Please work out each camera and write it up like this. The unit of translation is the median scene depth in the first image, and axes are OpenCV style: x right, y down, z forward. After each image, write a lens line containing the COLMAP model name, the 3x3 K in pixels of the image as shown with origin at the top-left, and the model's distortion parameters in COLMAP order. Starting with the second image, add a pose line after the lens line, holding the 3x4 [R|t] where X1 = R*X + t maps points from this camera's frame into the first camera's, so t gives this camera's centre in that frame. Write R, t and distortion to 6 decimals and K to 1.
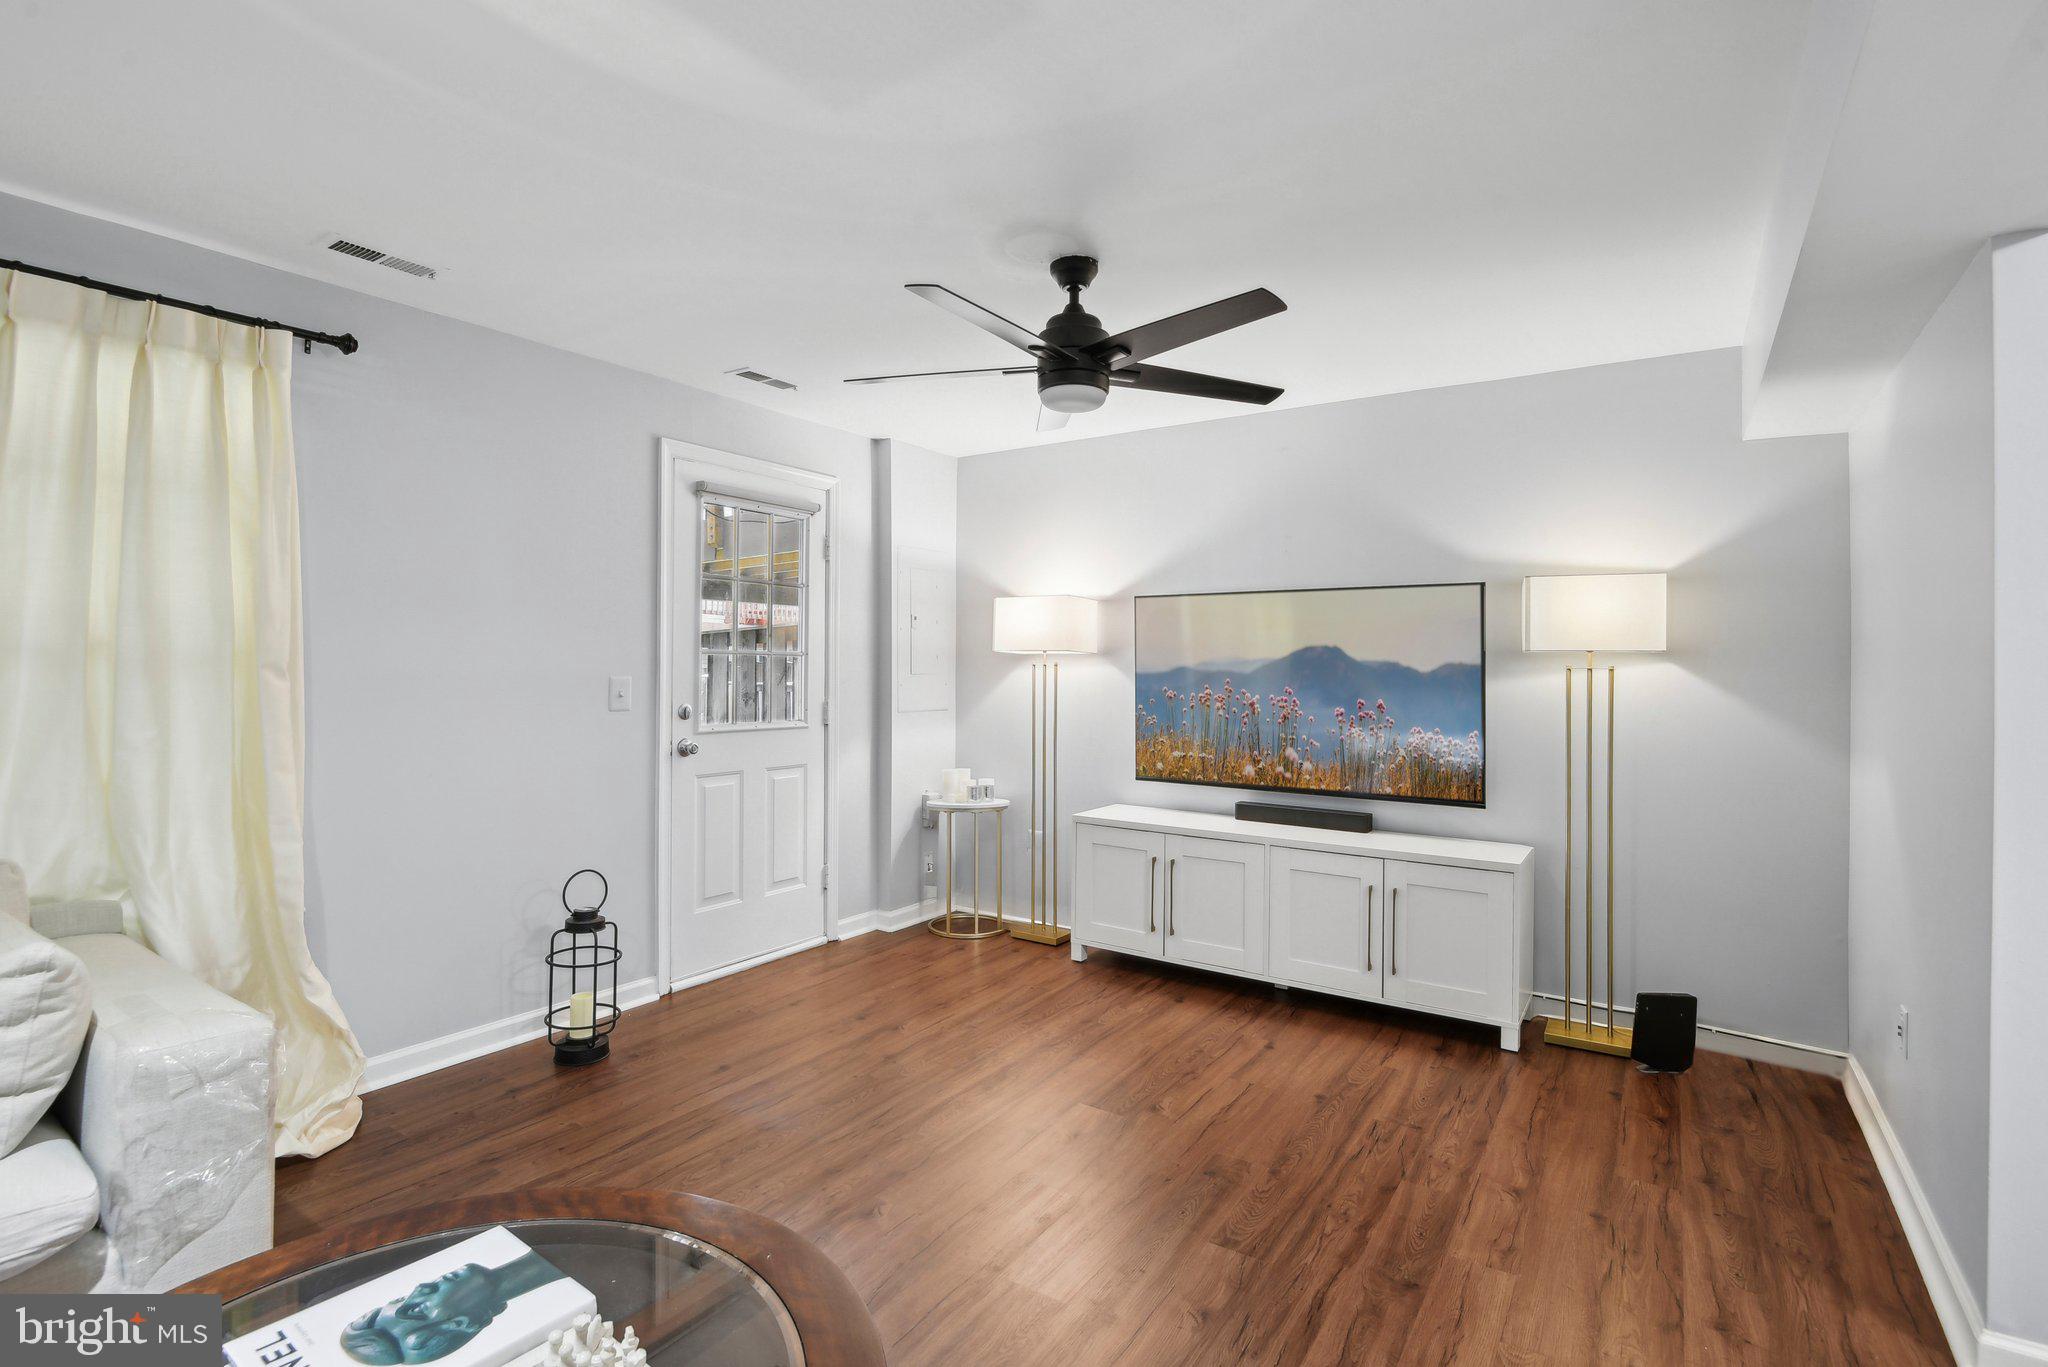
lens RADIAL K [[977.4, 0, 996.5], [0, 977.4, 660.1], [0, 0, 1]] dist [-0.001438, -0.012875]
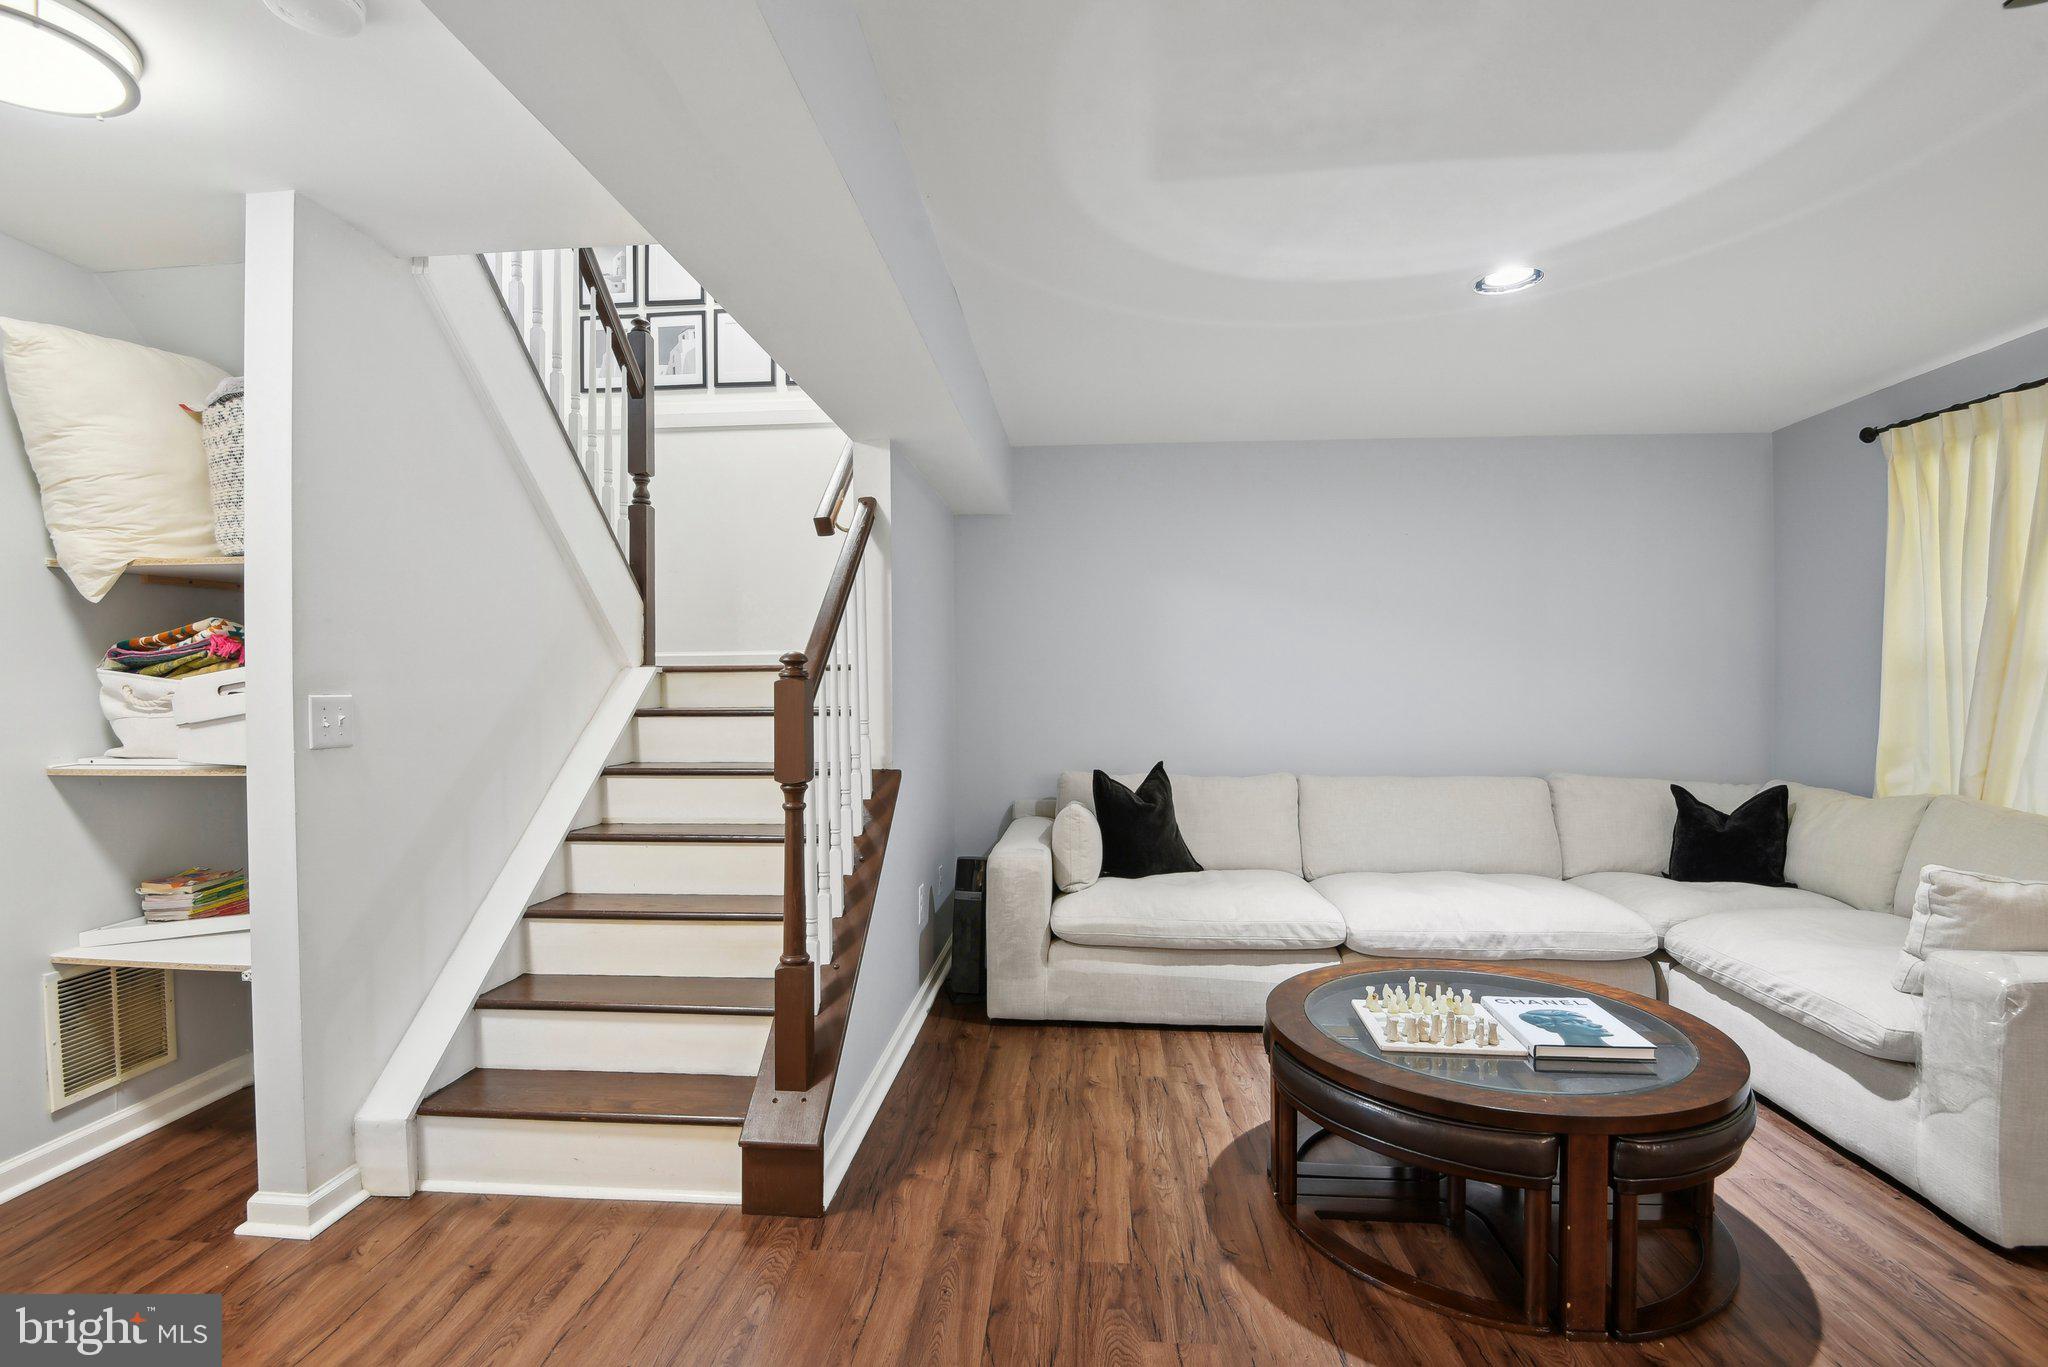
lens RADIAL K [[965.8, 0, 1018.6], [0, 965.8, 686.7], [0, 0, 1]] dist [-0.000996, -0.010687]
pose [[-0.866082, 0.002699, -0.499895, 0.405465], [0.007789, 0.999937, -0.008095, 0.009188], [0.499842, -0.010905, -0.866048, 0.667269]]
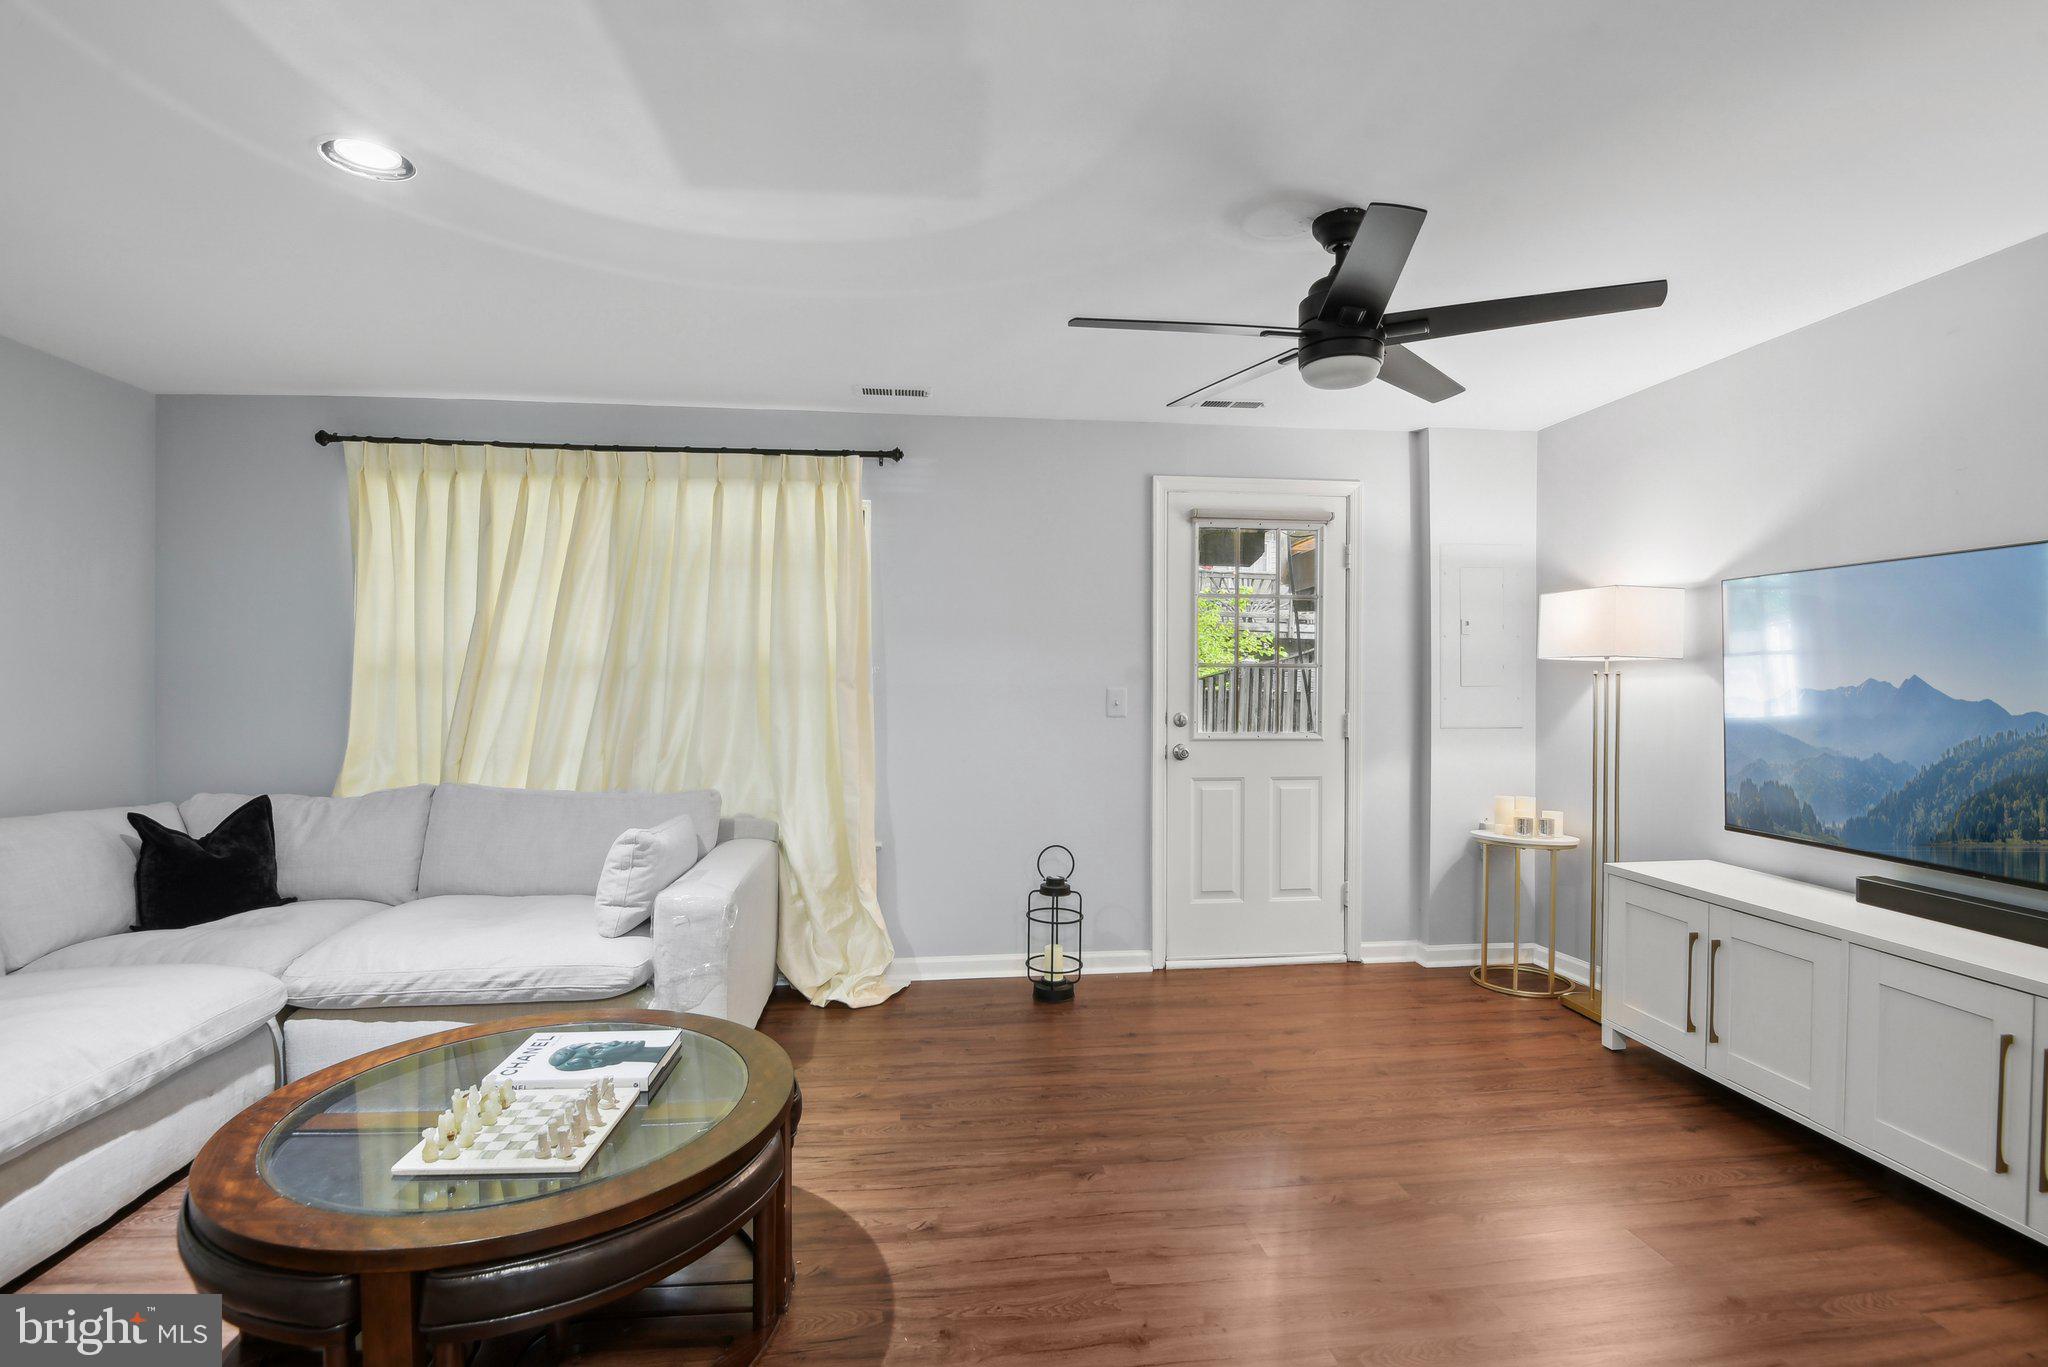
lens RADIAL K [[965.8, 0, 1018.6], [0, 965.8, 686.7], [0, 0, 1]] dist [-0.000996, -0.010687]
pose [[0.660266, 0.000712, -0.751031, 0.380975], [0.008206, 0.999933, 0.008162, 0.004922], [0.750987, -0.011552, 0.660216, 0.139814]]
